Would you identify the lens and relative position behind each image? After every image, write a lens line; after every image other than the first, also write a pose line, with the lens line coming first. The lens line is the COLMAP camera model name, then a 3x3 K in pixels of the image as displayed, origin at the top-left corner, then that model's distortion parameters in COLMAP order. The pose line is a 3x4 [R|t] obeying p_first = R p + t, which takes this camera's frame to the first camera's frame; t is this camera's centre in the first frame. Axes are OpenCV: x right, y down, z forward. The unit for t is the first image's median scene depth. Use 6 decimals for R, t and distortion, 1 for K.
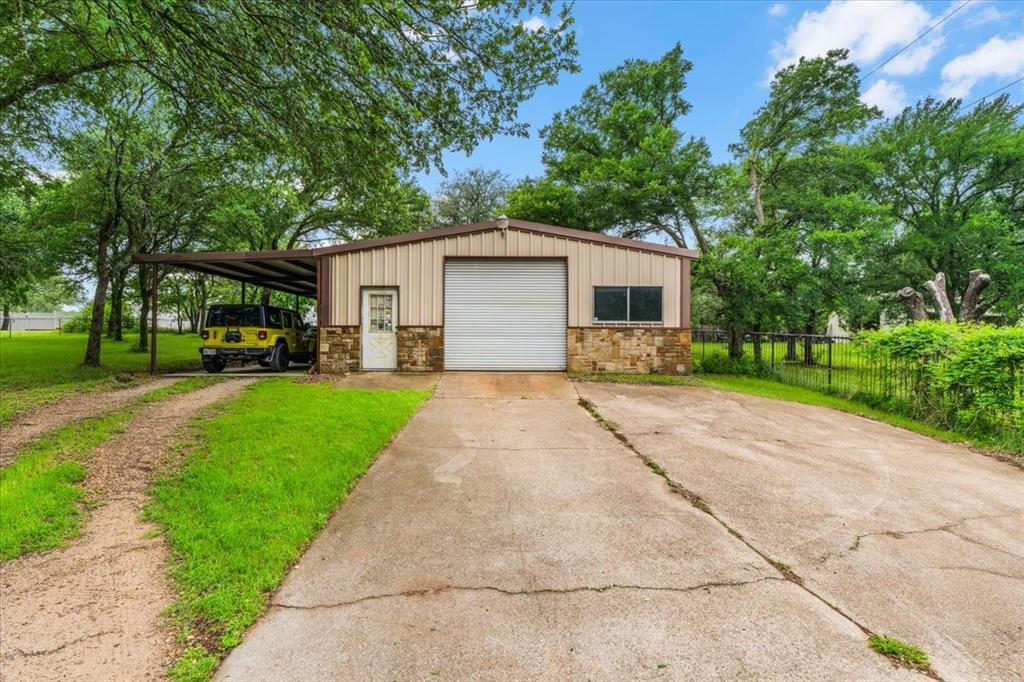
lens RADIAL K [[433.7, 0, 515.9], [0, 433.7, 340.2], [0, 0, 1]] dist [0.001828, 0.000097]
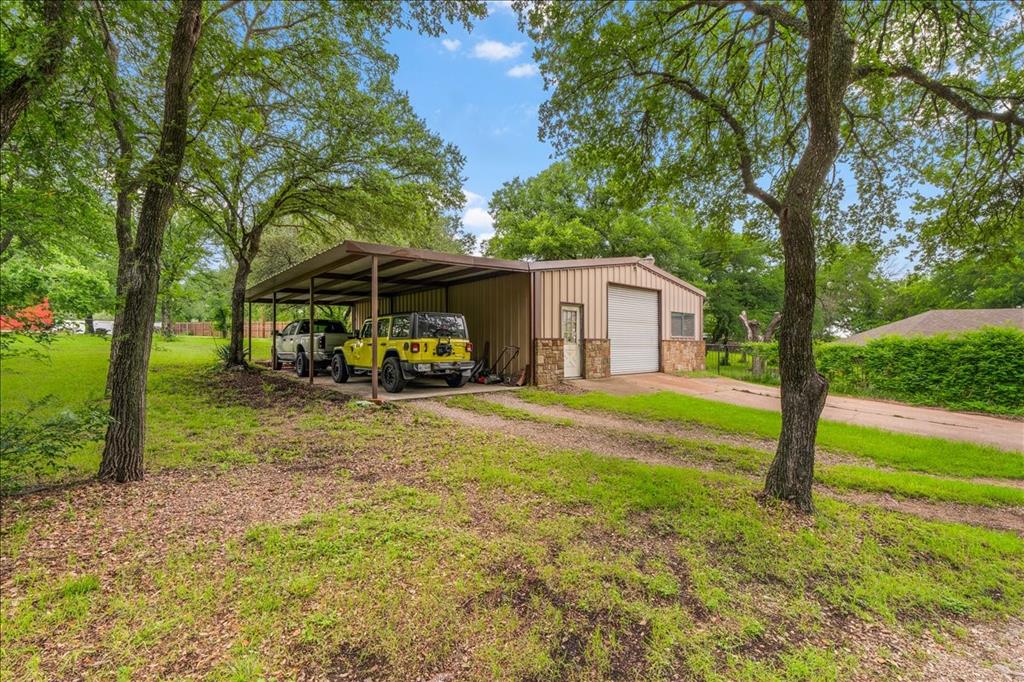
lens RADIAL K [[433.7, 0, 515.9], [0, 433.7, 340.2], [0, 0, 1]] dist [0.001828, 0.000097]
pose [[0.755940, 0.003854, 0.654630, -1.158419], [0.008533, 0.999840, -0.015740, -0.012690], [-0.654586, 0.017484, 0.755786, 0.253741]]
